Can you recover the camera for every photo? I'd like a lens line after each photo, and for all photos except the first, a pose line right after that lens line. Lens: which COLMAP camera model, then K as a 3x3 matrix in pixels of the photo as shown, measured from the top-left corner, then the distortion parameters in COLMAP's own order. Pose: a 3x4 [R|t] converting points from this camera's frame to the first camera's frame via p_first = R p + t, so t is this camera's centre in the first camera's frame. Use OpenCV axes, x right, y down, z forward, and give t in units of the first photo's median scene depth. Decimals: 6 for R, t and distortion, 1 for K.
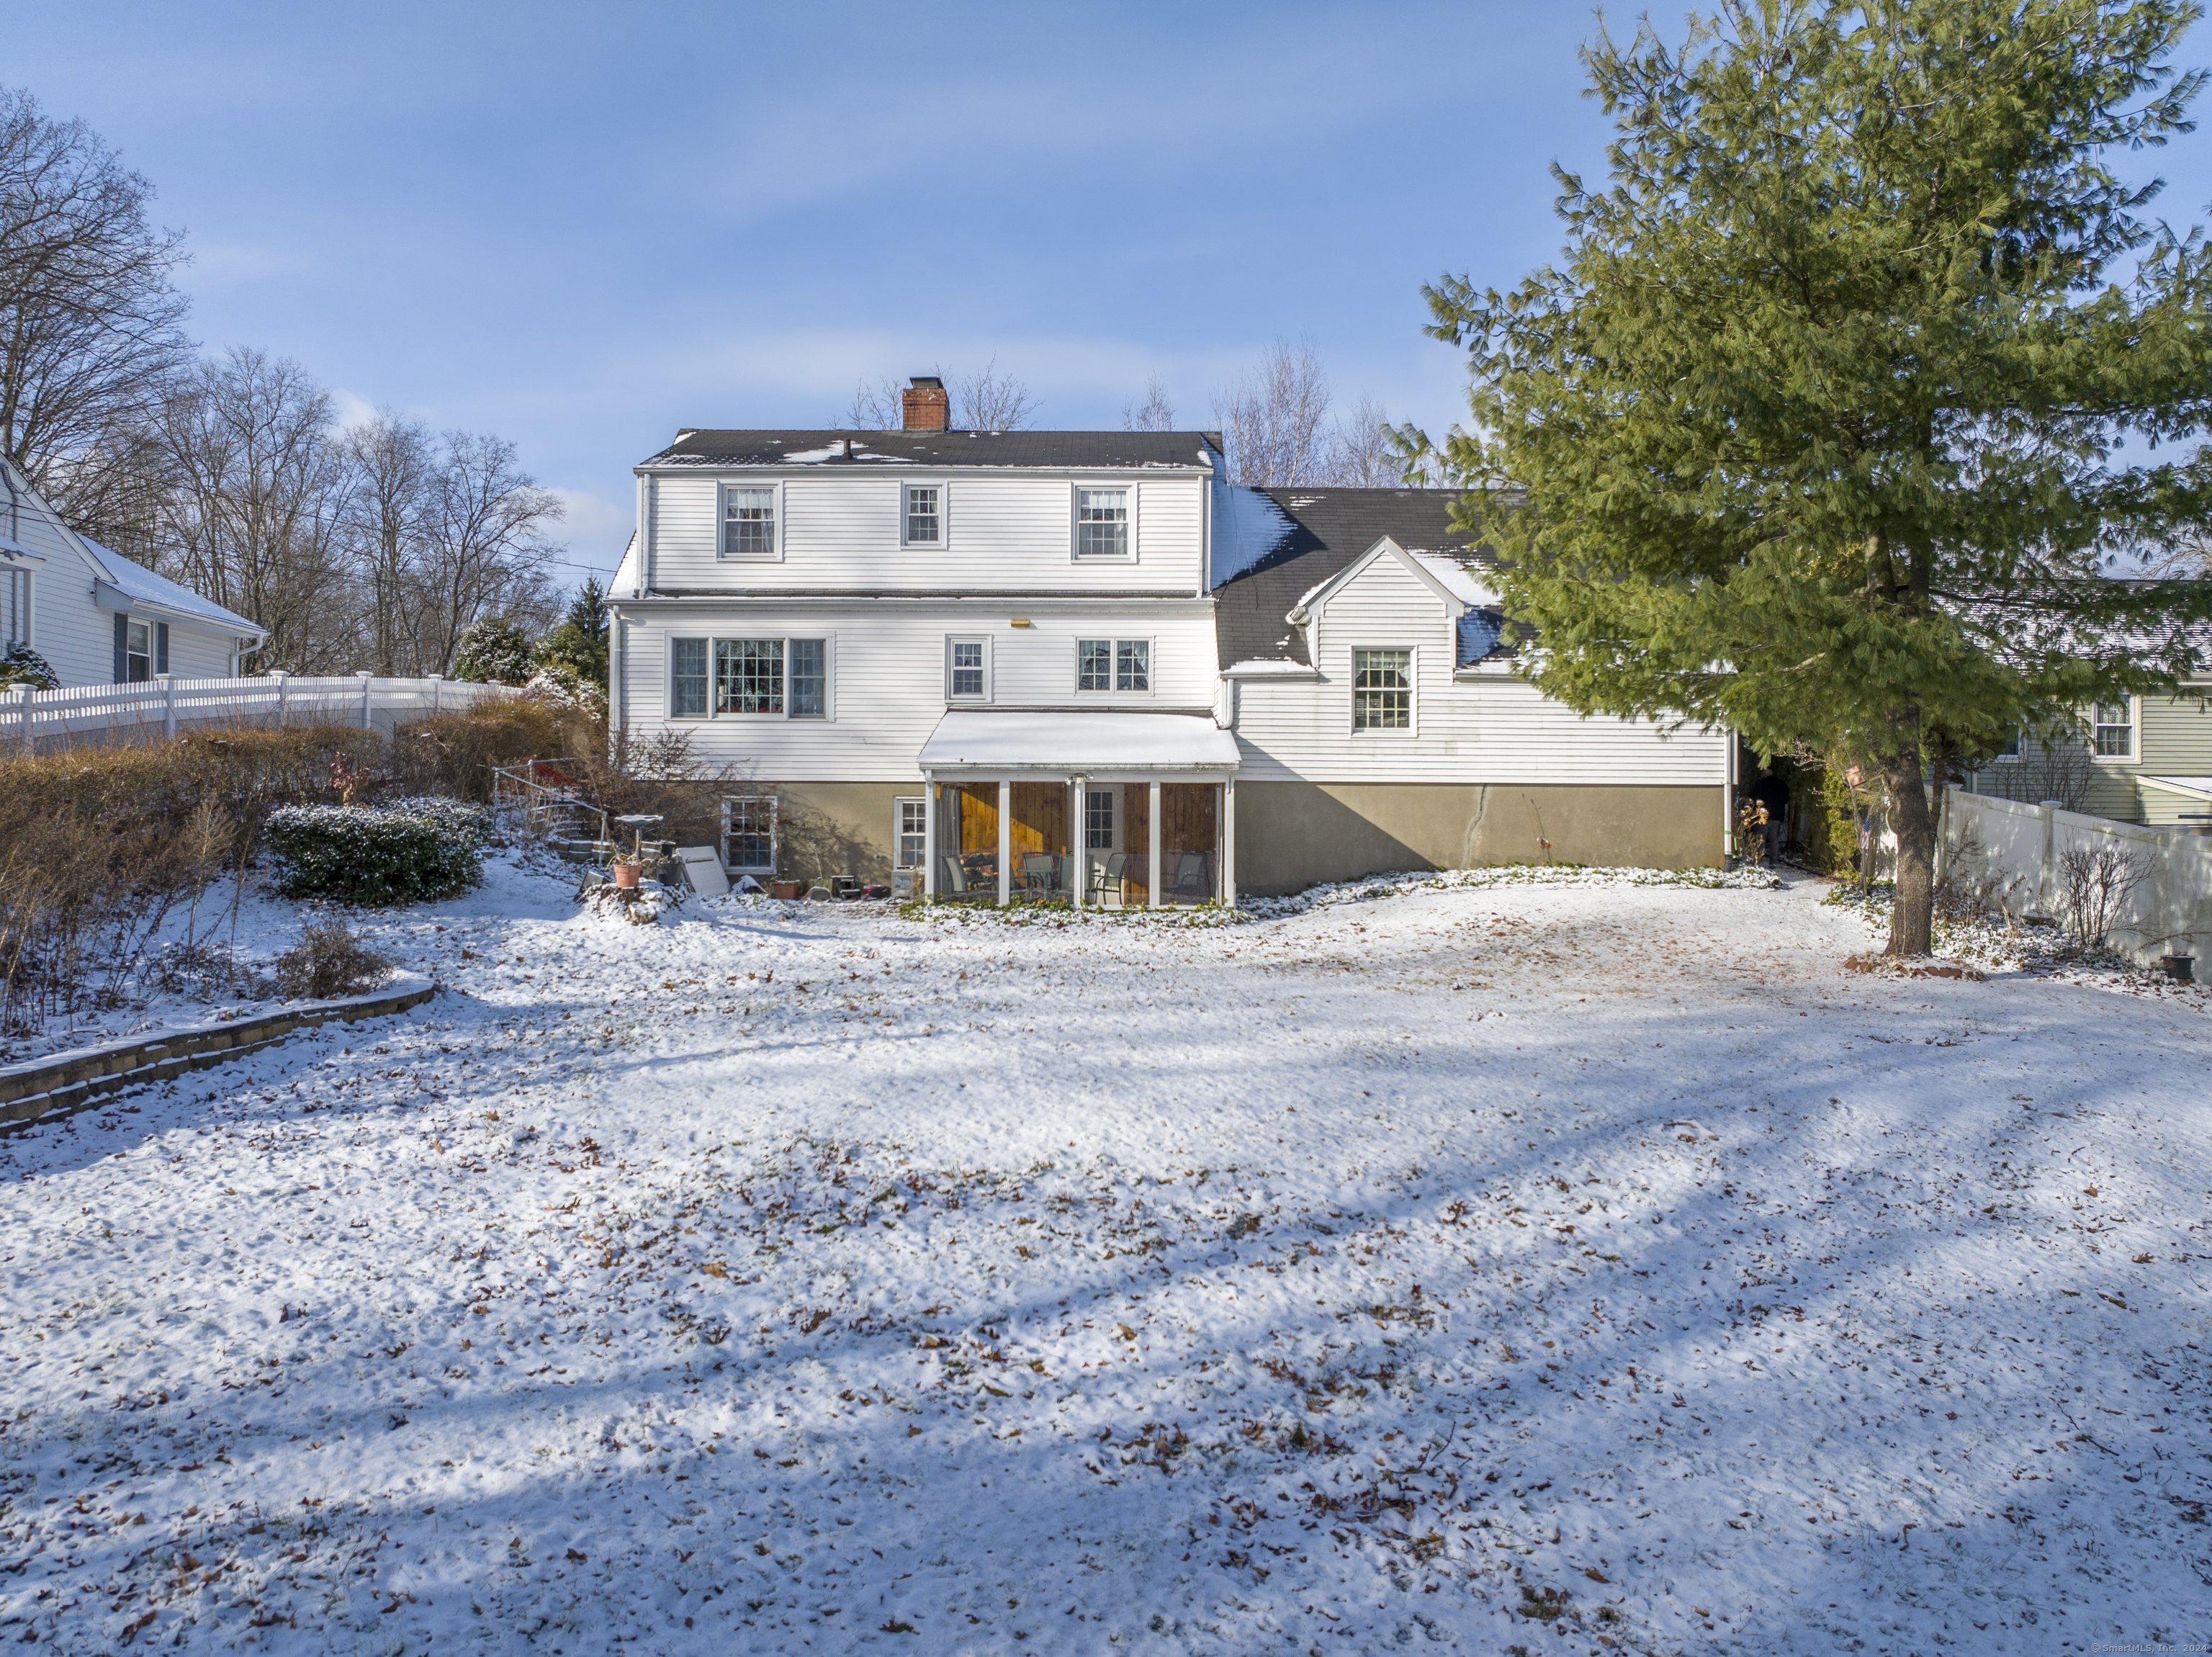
lens RADIAL K [[1532.6, 0, 1101.5], [0, 1532.6, 823.1], [0, 0, 1]] dist [-0.041315, -0.000844]
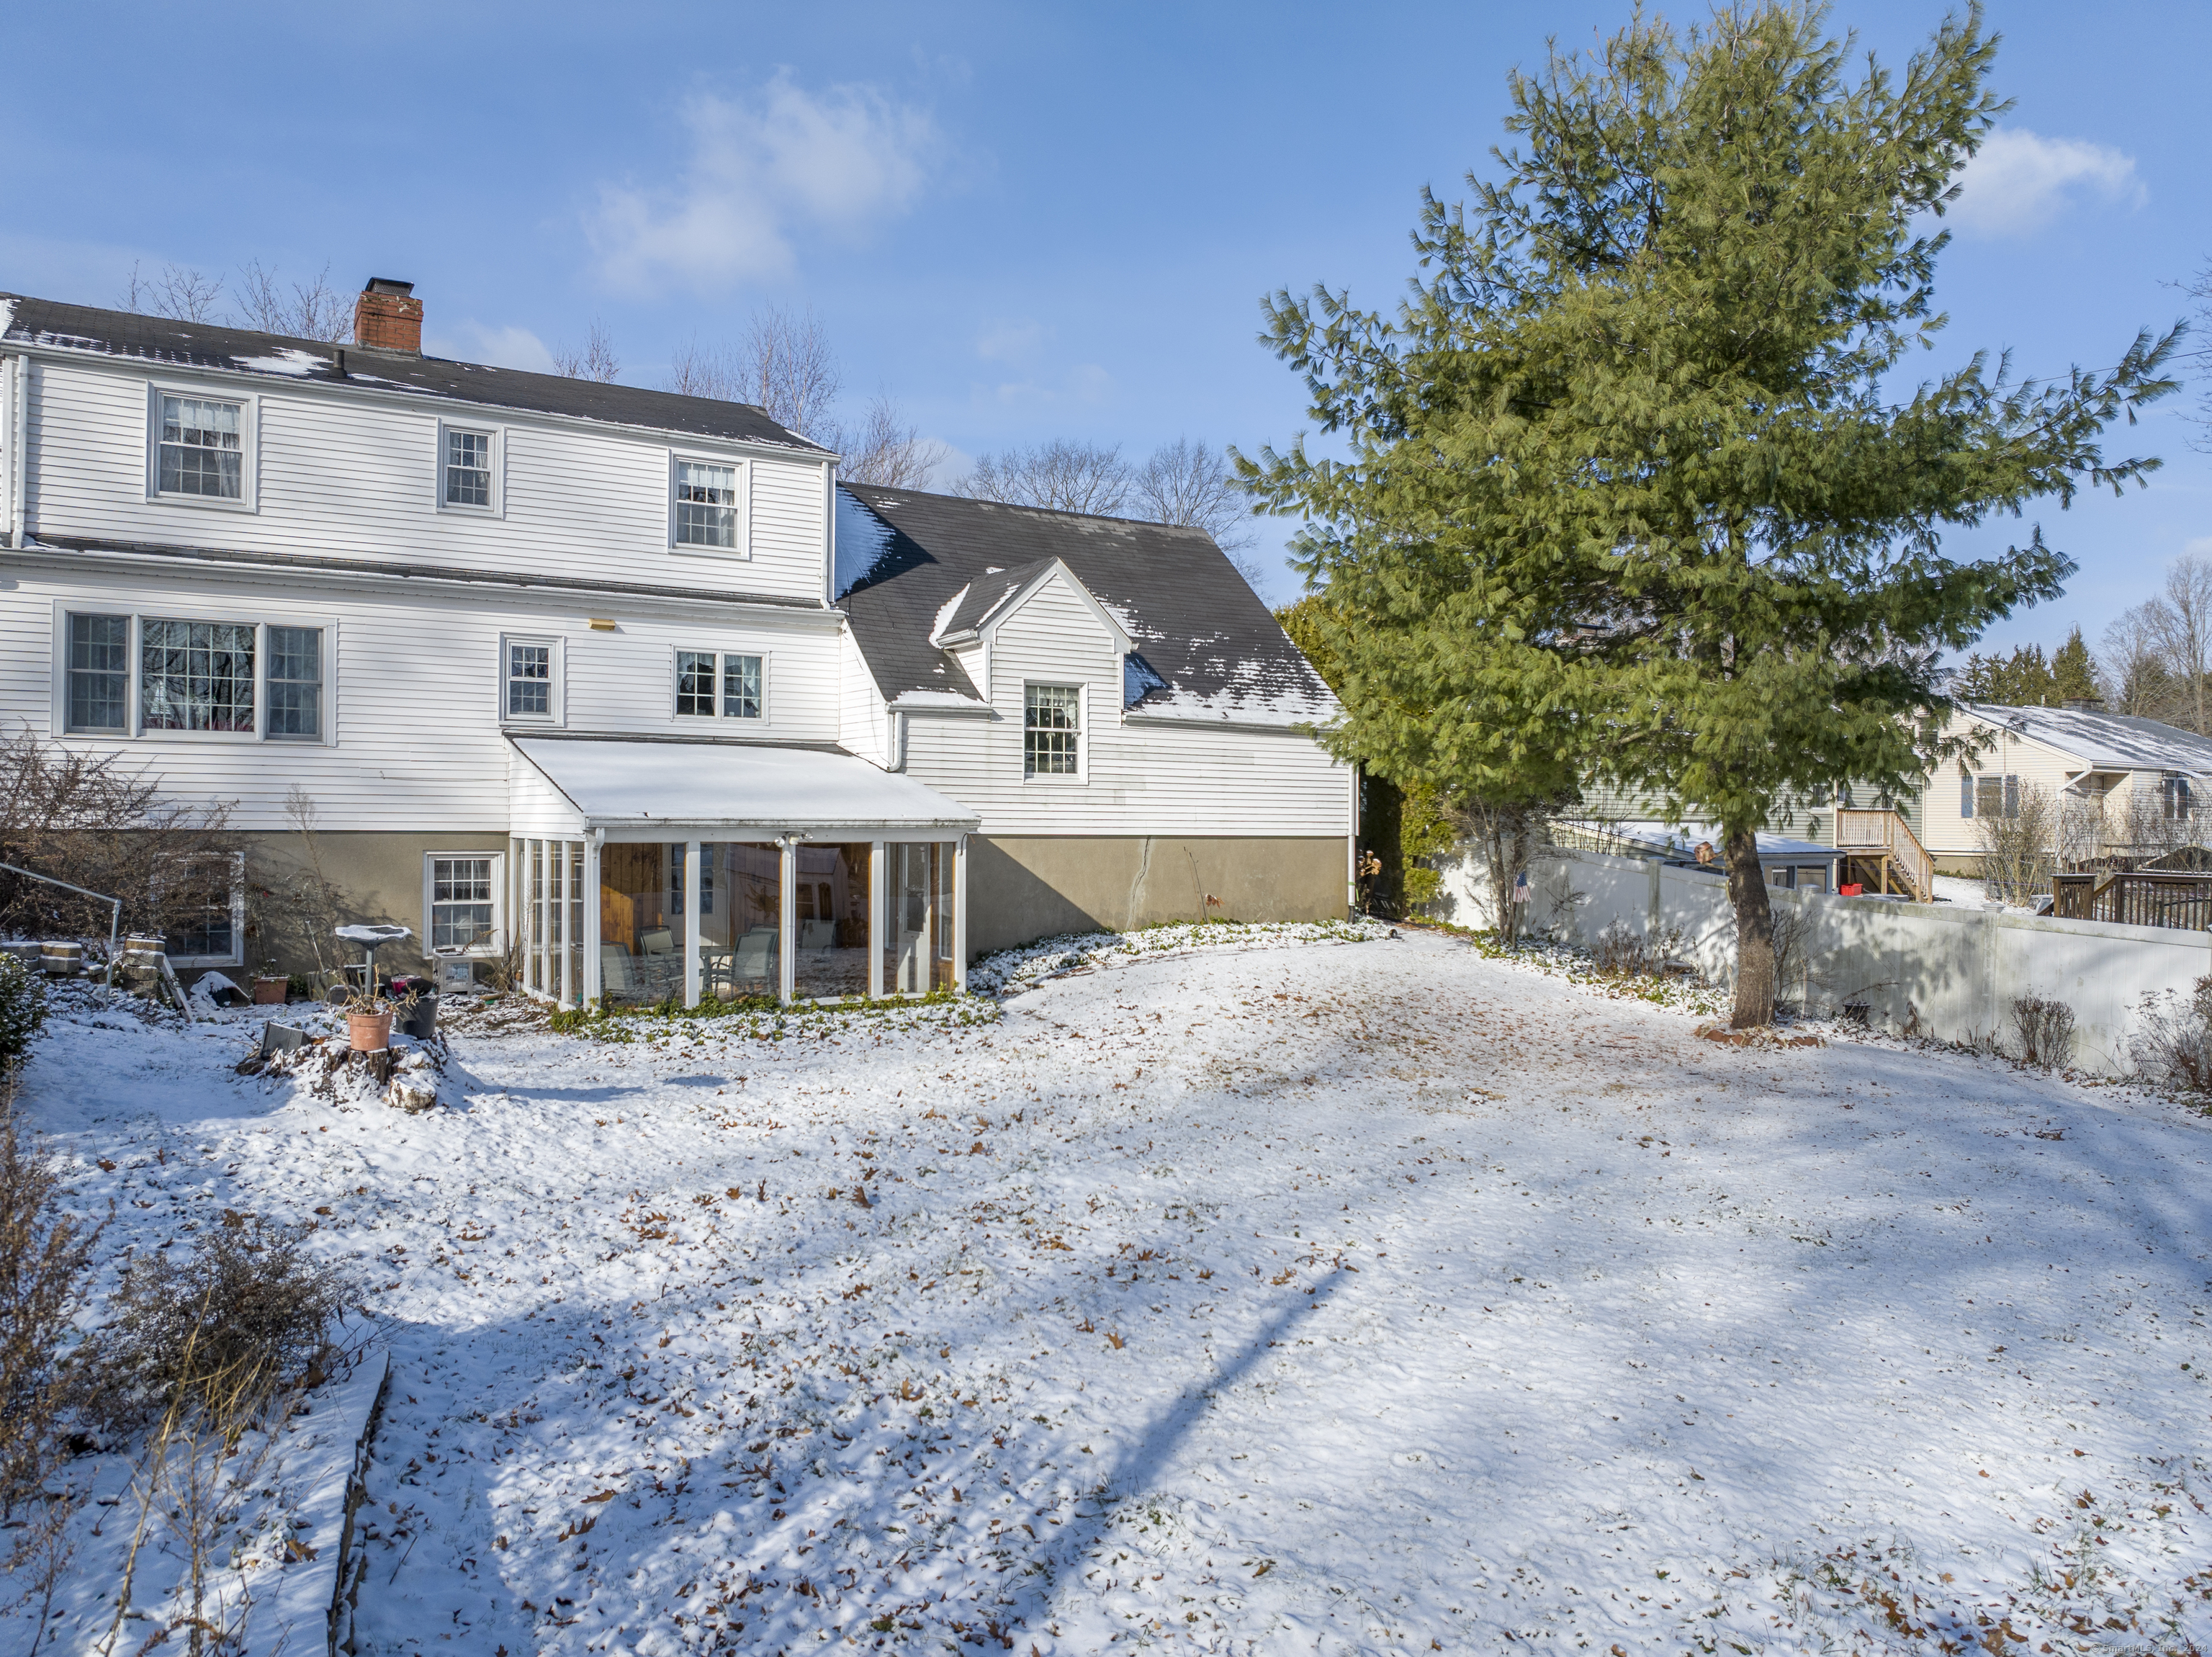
lens RADIAL K [[1532.6, 0, 1107.1], [0, 1532.6, 836.6], [0, 0, 1]] dist [-0.041315, -0.000844]
pose [[0.846775, -0.002432, 0.531946, -0.246438], [-0.001309, 0.999977, 0.006656, -0.029687], [-0.531950, -0.006332, 0.846752, 0.217123]]
